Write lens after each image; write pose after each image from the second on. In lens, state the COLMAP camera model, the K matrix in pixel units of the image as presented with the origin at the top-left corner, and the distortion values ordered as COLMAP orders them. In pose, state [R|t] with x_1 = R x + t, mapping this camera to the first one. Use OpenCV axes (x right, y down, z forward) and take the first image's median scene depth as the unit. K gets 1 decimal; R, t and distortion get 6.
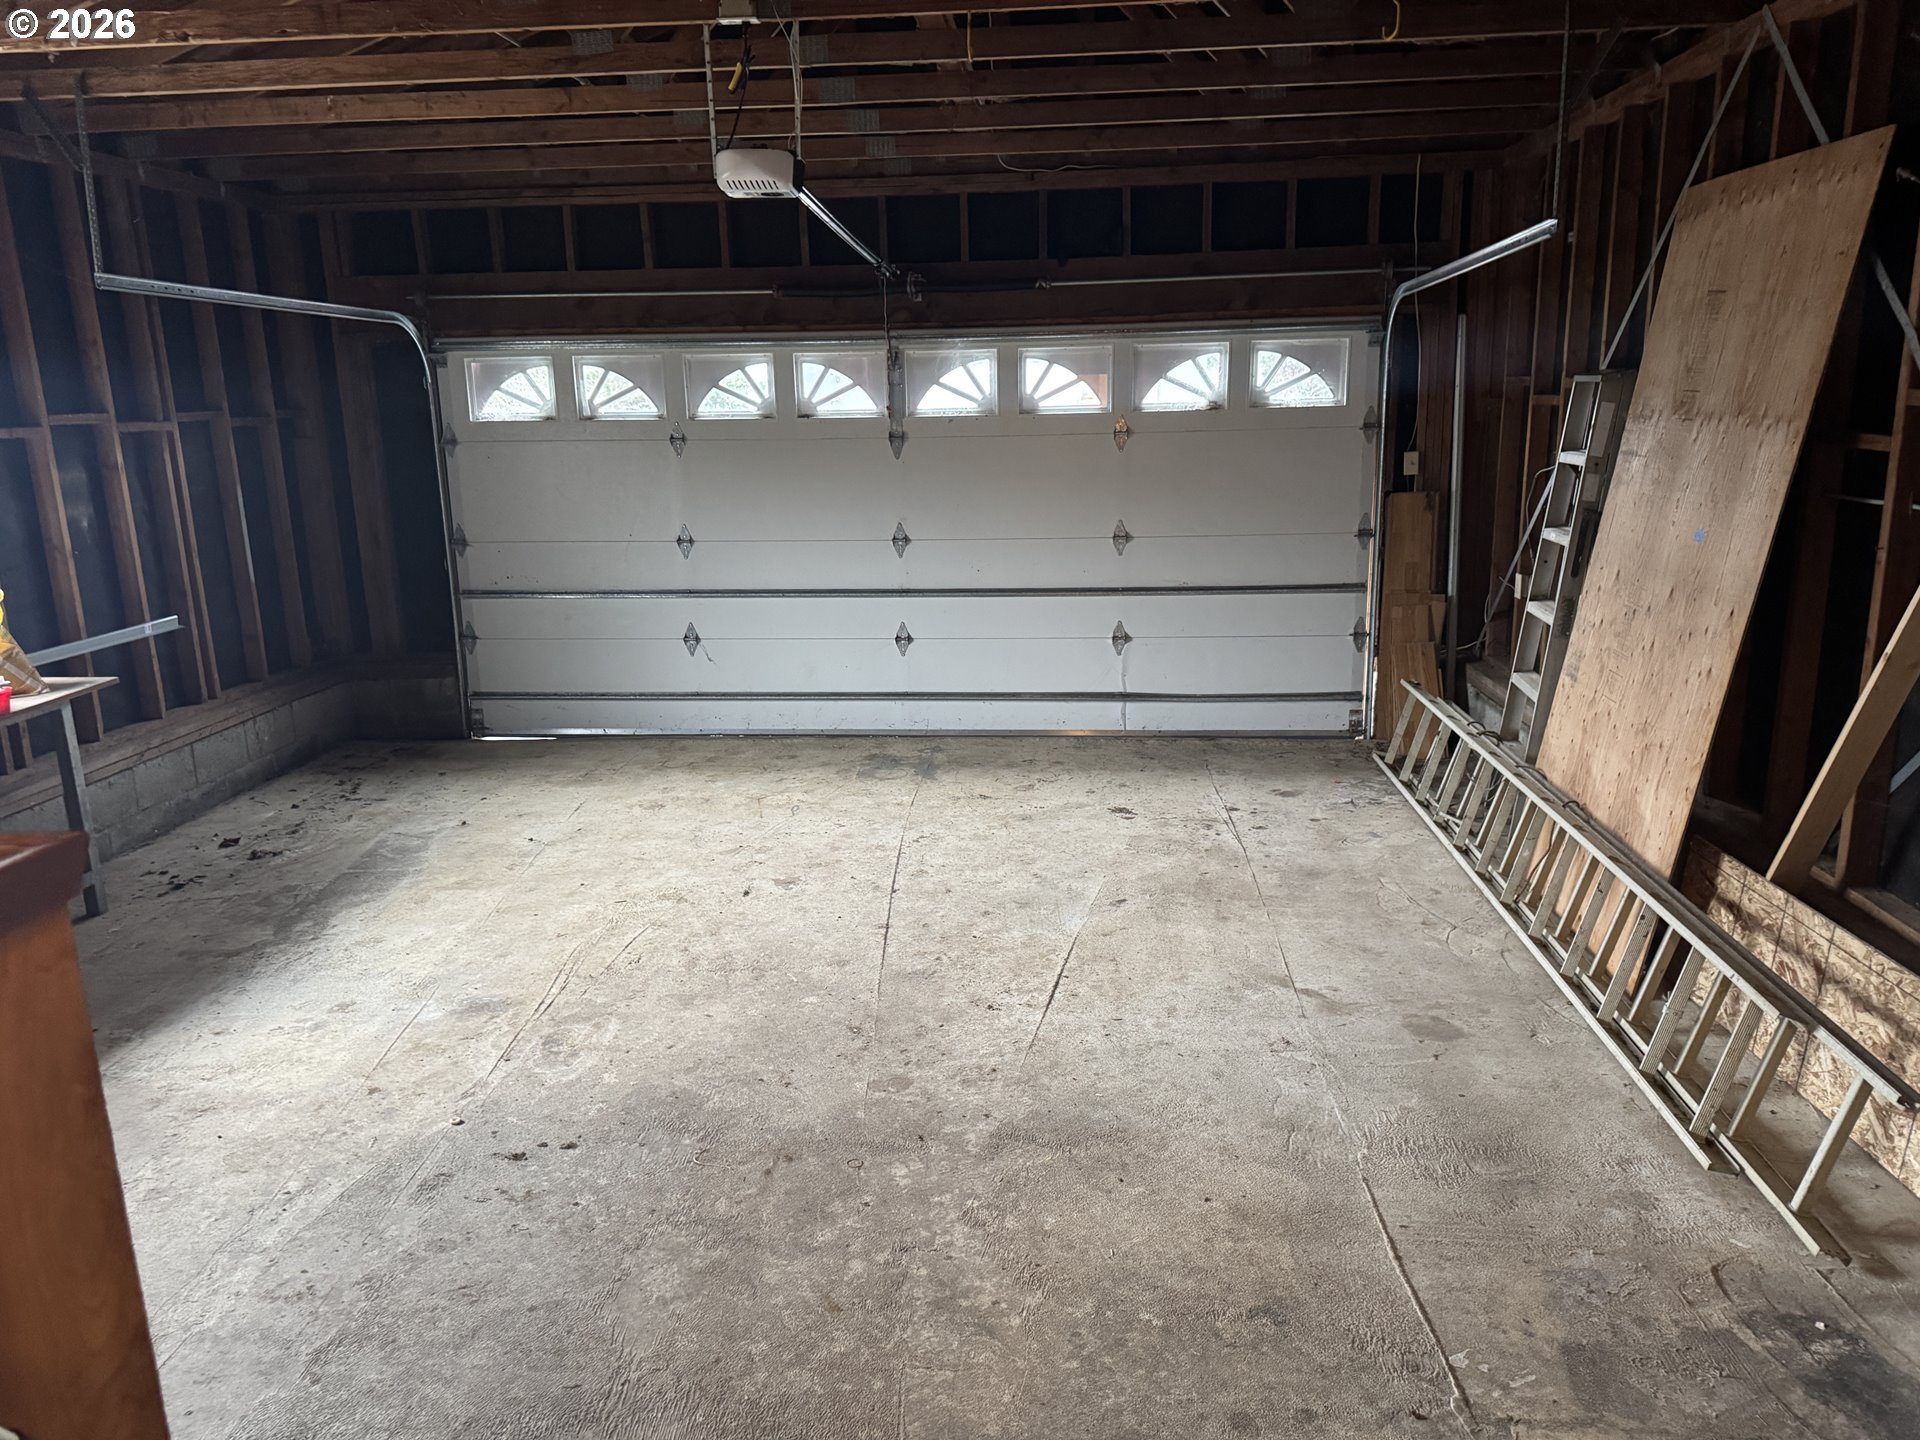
lens RADIAL K [[1359.4, 0, 961.7], [0, 1359.4, 719.1], [0, 0, 1]] dist [-0.011866, -0.011700]
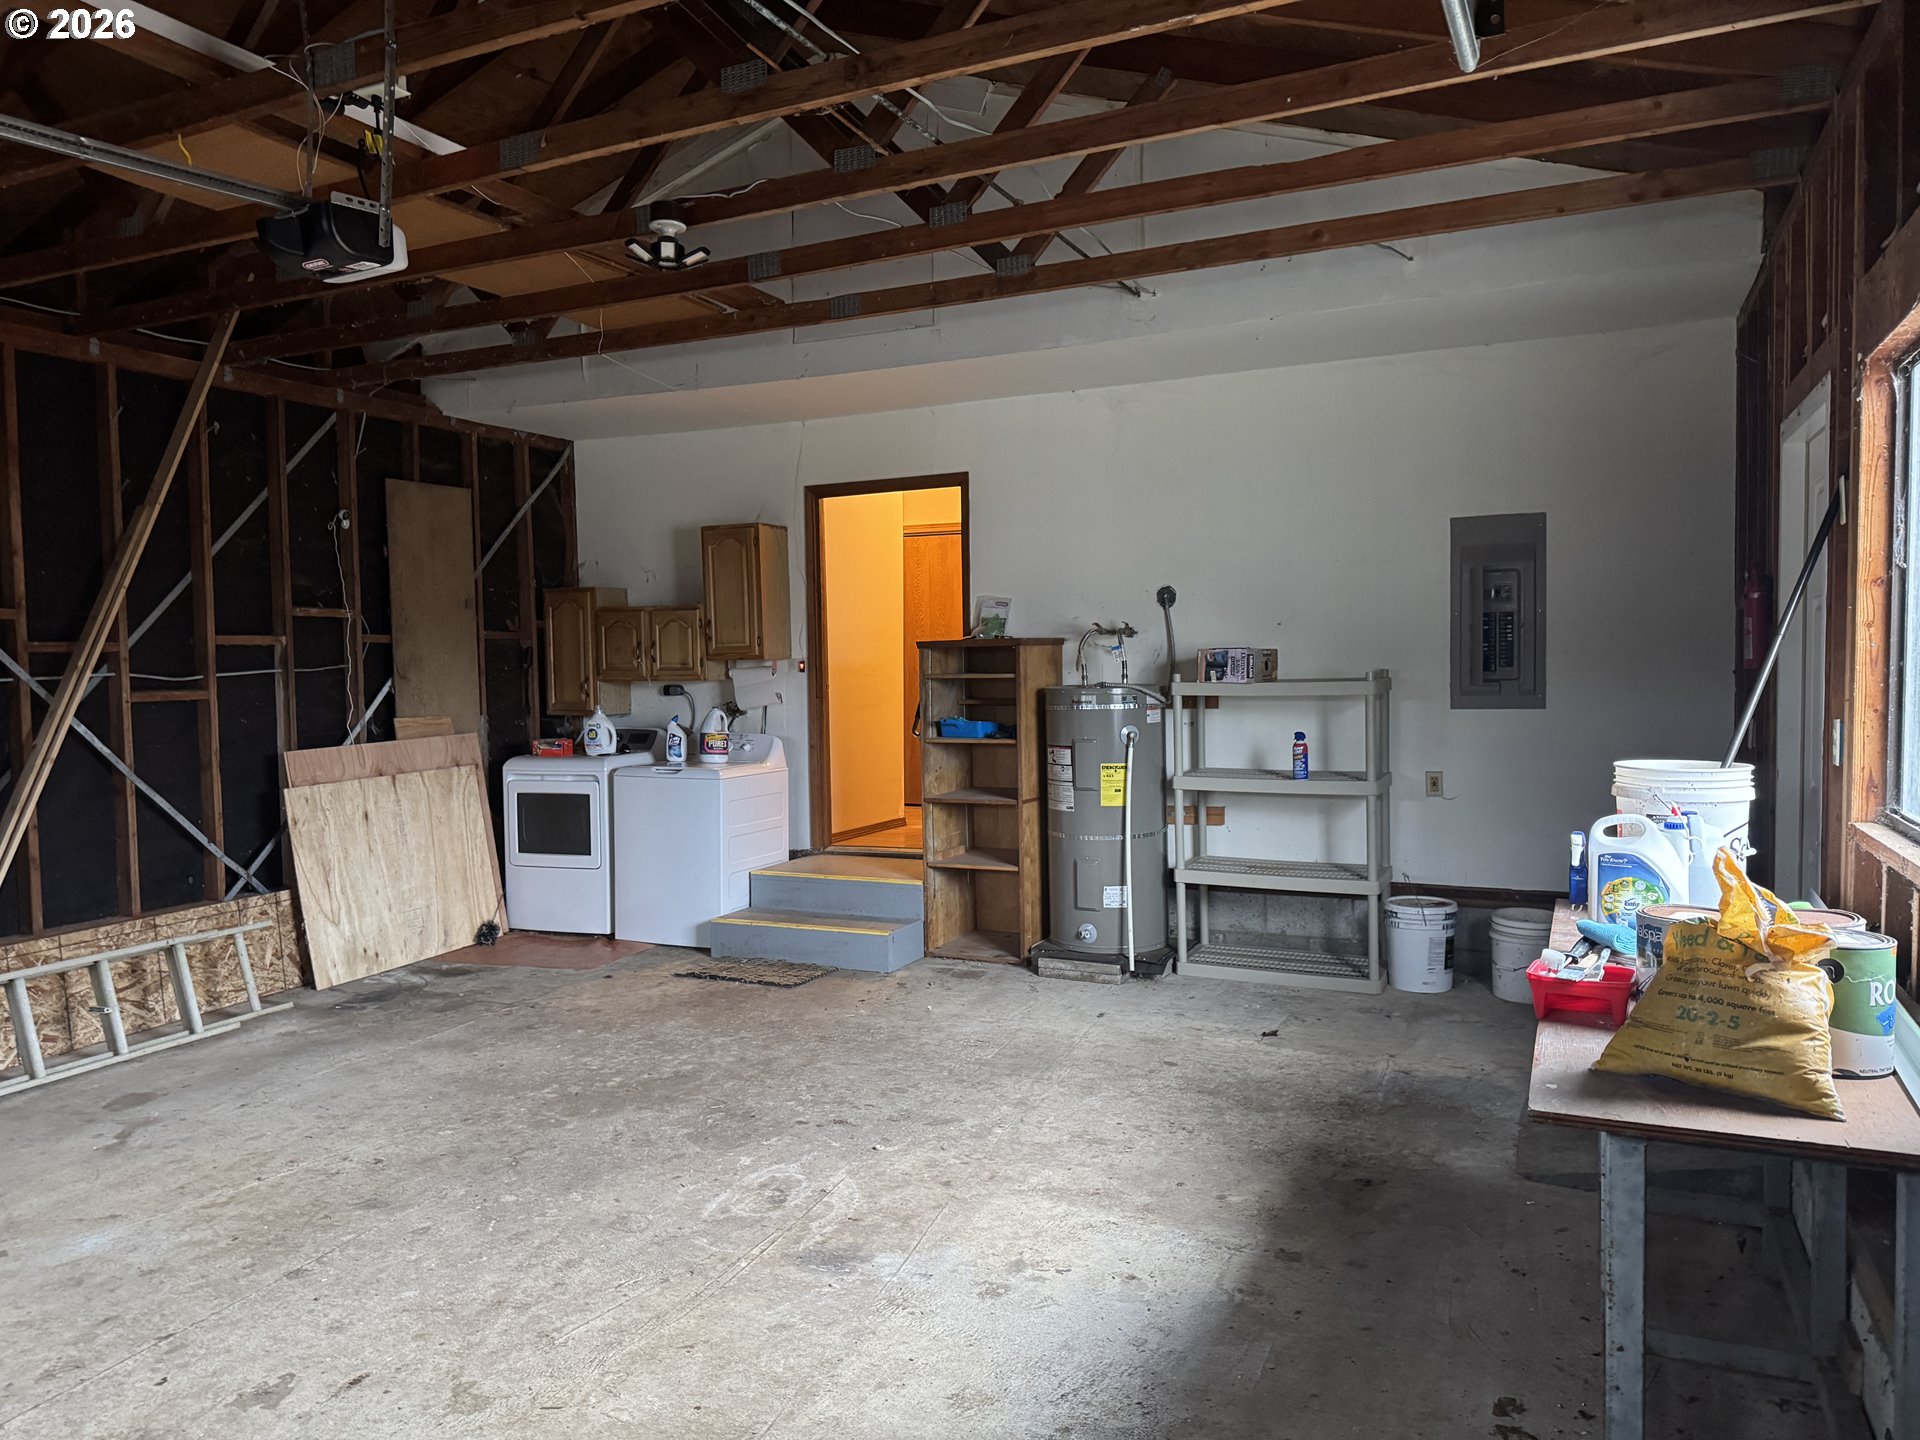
lens RADIAL K [[1359.4, 0, 959.5], [0, 1359.4, 716.2], [0, 0, 1]] dist [-0.011866, -0.011700]
pose [[-0.936700, 0.013888, 0.349858, -0.761871], [0.112502, 0.958167, 0.263173, -0.330798], [-0.331567, 0.285874, -0.899077, 1.715265]]
